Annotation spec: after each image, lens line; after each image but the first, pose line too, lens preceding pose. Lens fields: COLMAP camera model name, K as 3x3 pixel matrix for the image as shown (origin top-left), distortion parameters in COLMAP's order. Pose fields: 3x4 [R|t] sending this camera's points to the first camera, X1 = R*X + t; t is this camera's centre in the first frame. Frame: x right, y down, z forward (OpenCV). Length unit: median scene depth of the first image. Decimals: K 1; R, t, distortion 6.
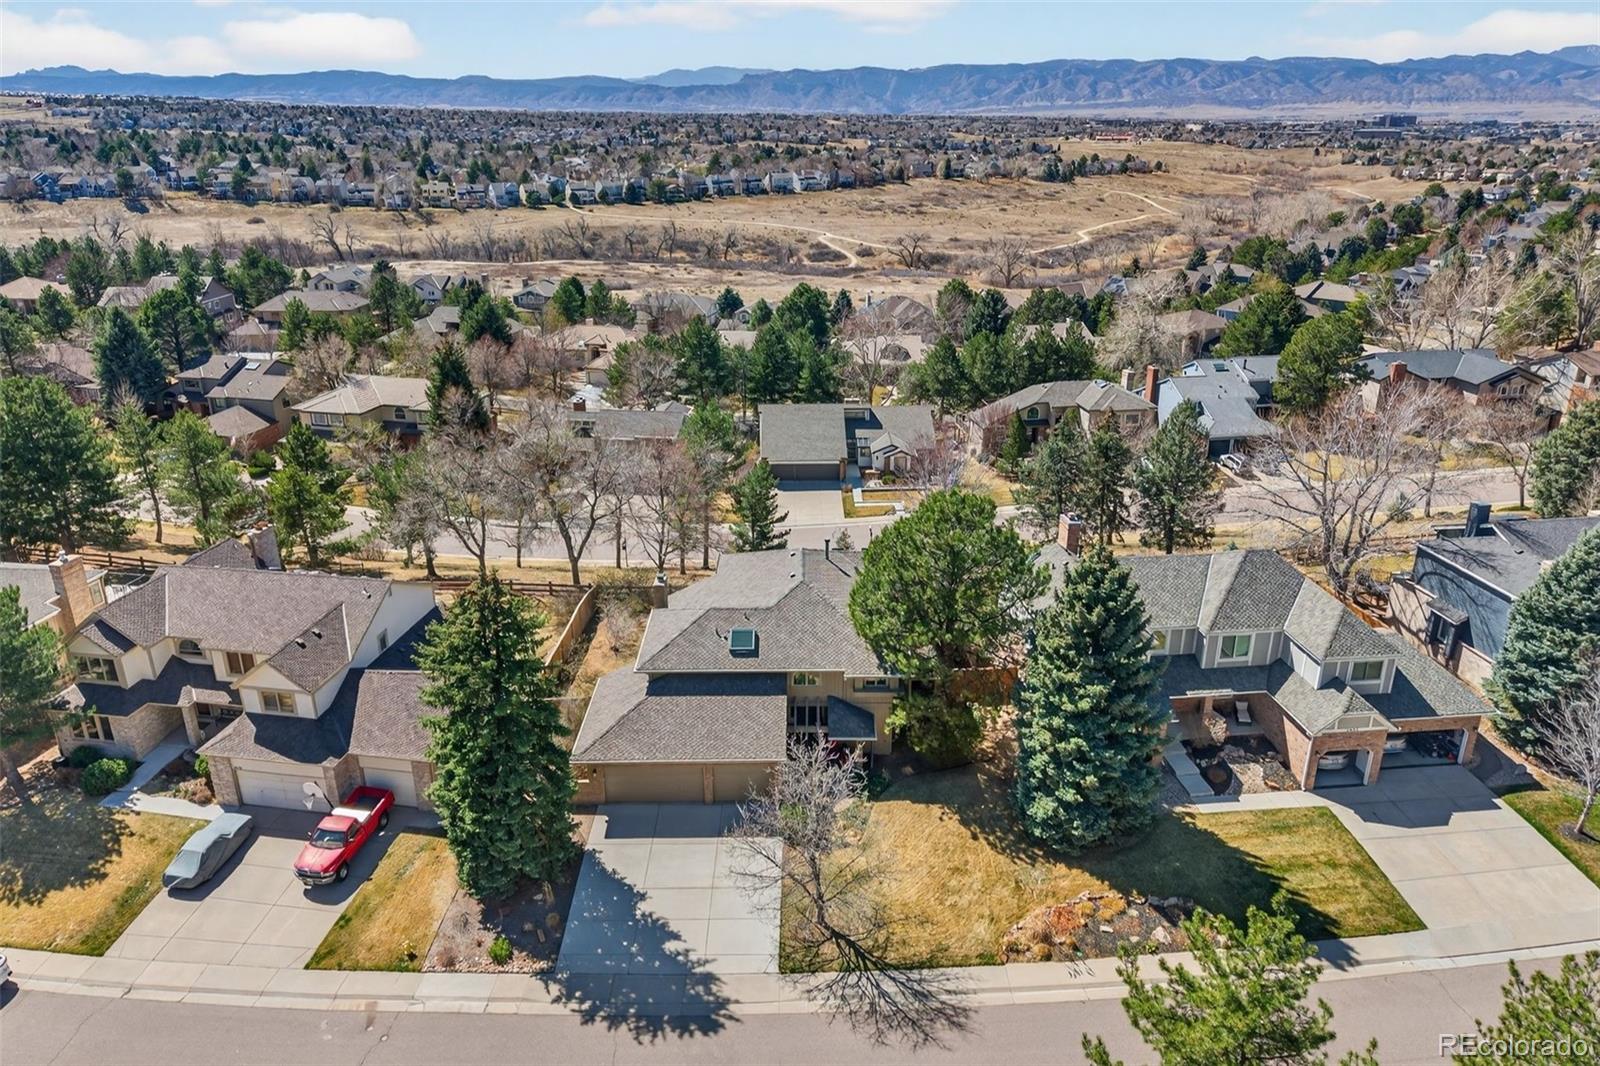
lens RADIAL K [[1072.0, 0, 794.8], [0, 1072.0, 540.3], [0, 0, 1]] dist [0.025637, -0.023221]
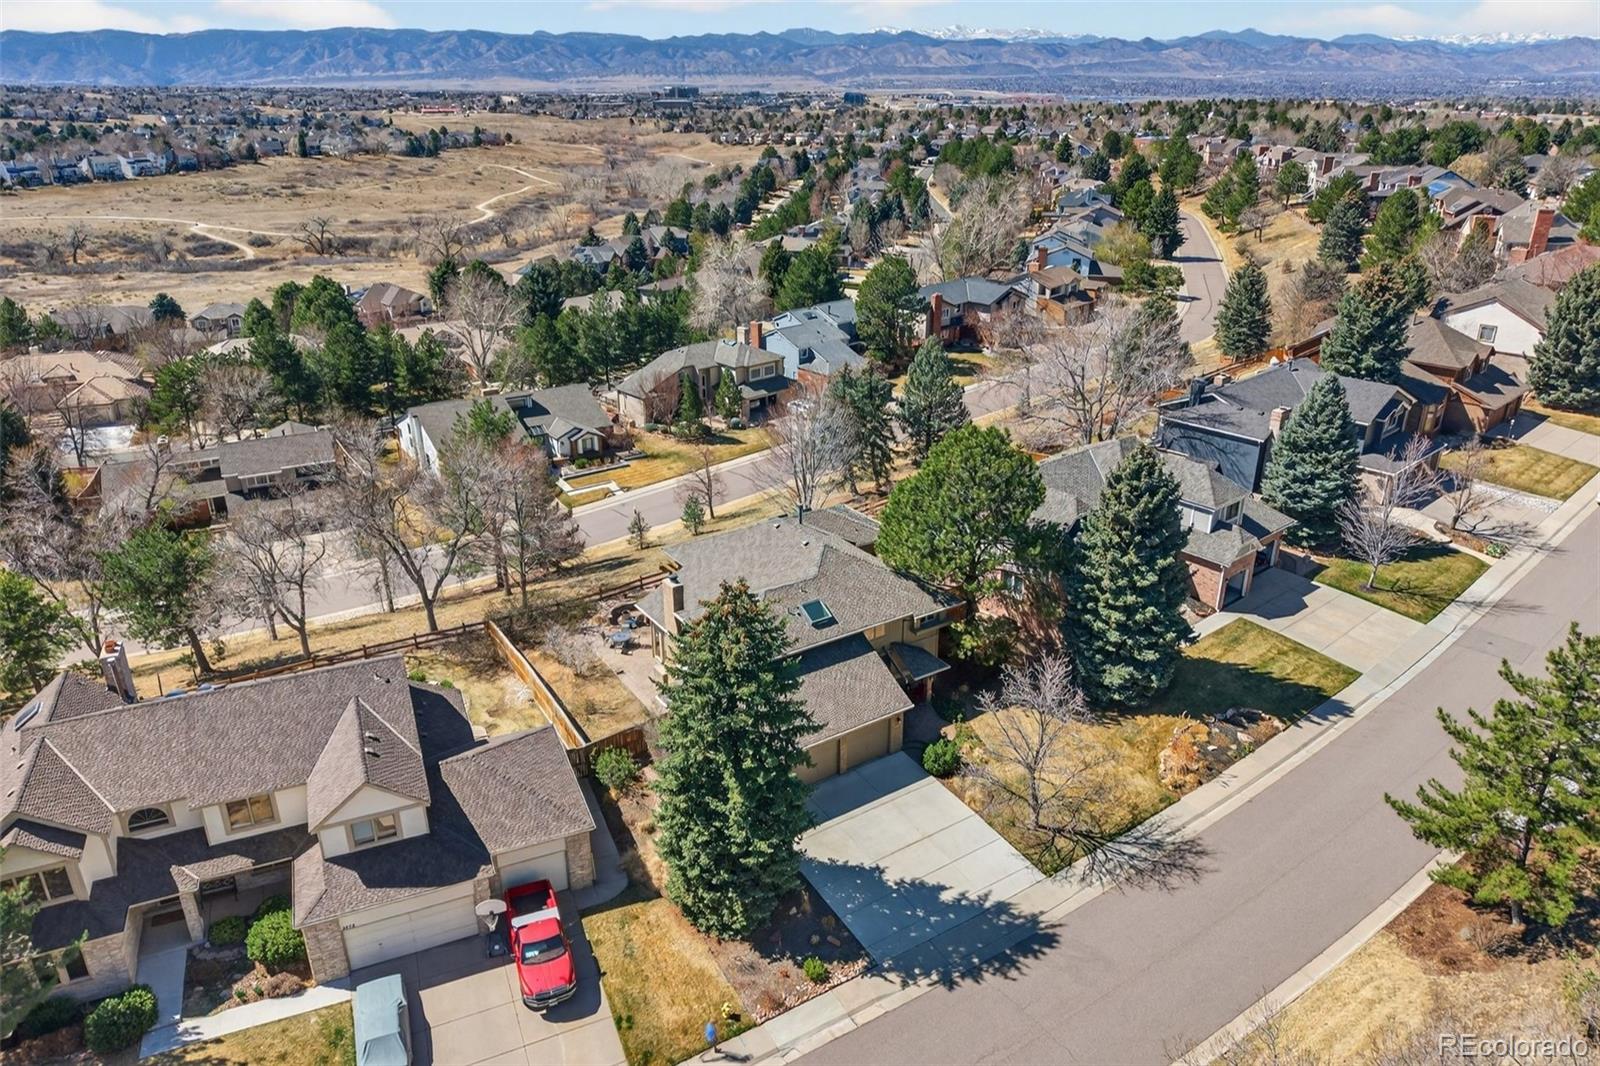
lens RADIAL K [[1072.0, 0, 800.8], [0, 1072.0, 533.7], [0, 0, 1]] dist [0.025637, -0.023221]
pose [[0.832441, -0.215408, 0.510531, -0.578651], [0.206622, 0.975564, 0.074714, -0.058579], [-0.514150, 0.043292, 0.856607, 0.146099]]
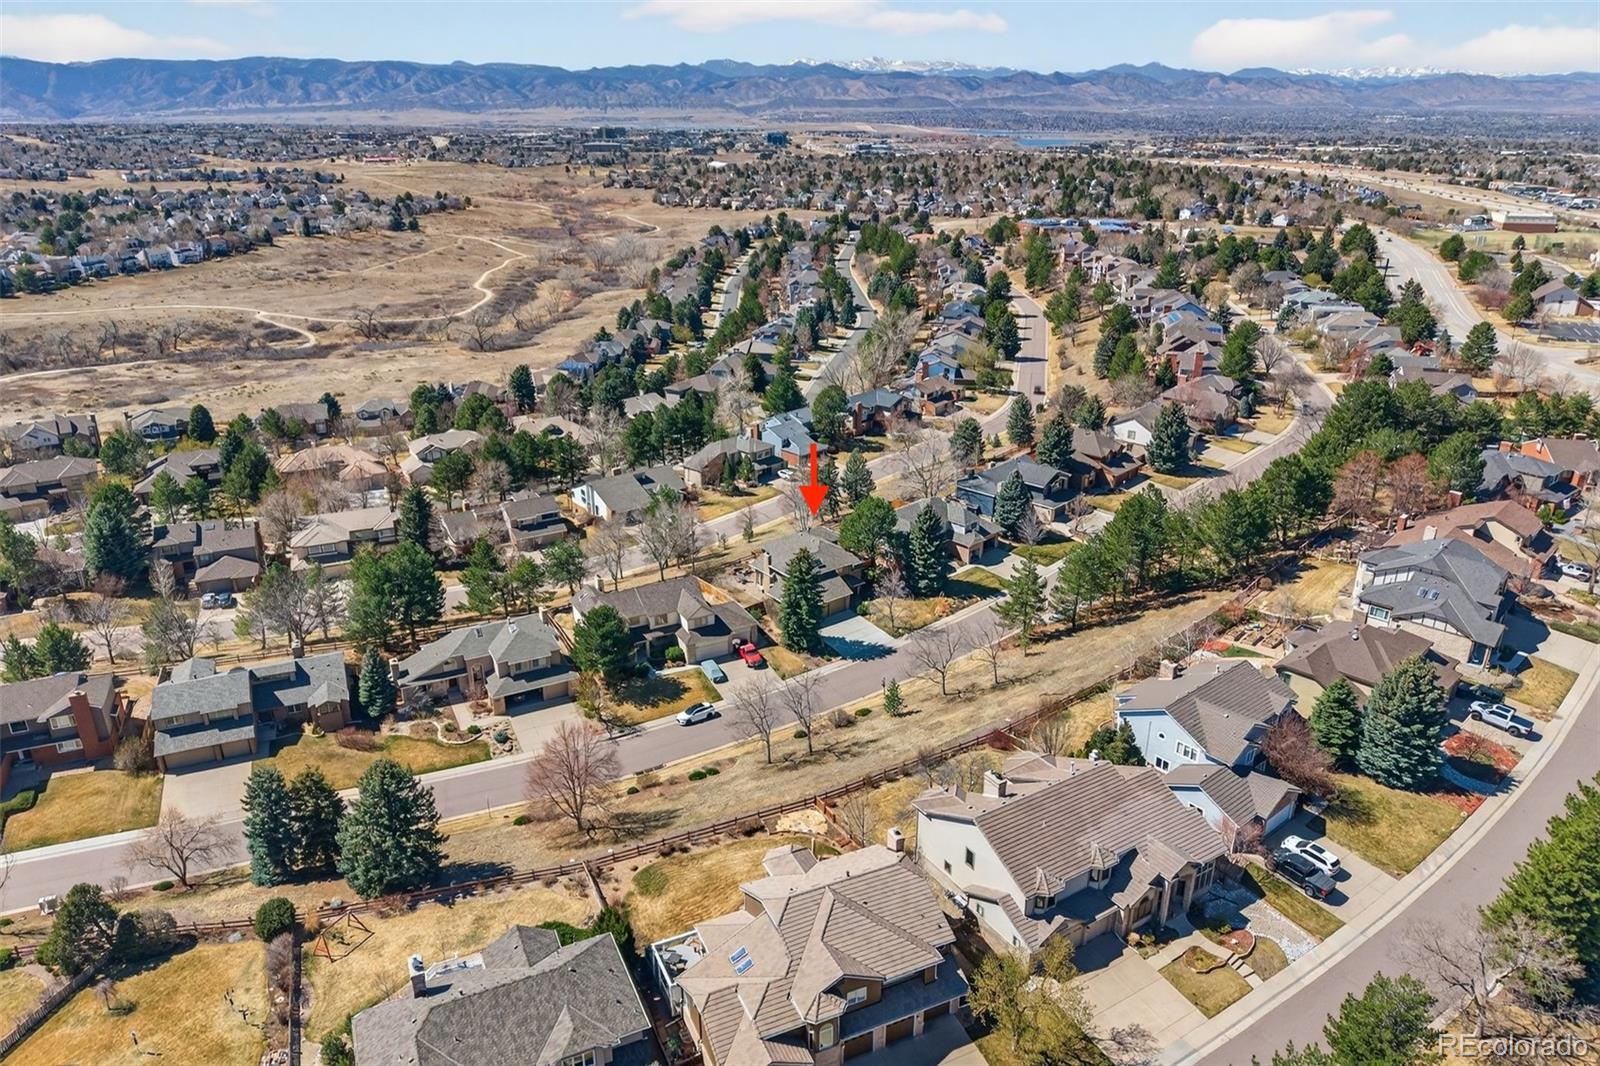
lens RADIAL K [[1072.0, 0, 798.5], [0, 1072.0, 535.0], [0, 0, 1]] dist [0.025637, -0.023221]
pose [[0.793740, -0.222179, 0.566227, -1.809734], [0.224841, 0.972139, 0.066270, -0.196260], [-0.565175, 0.074710, 0.821581, -1.447953]]
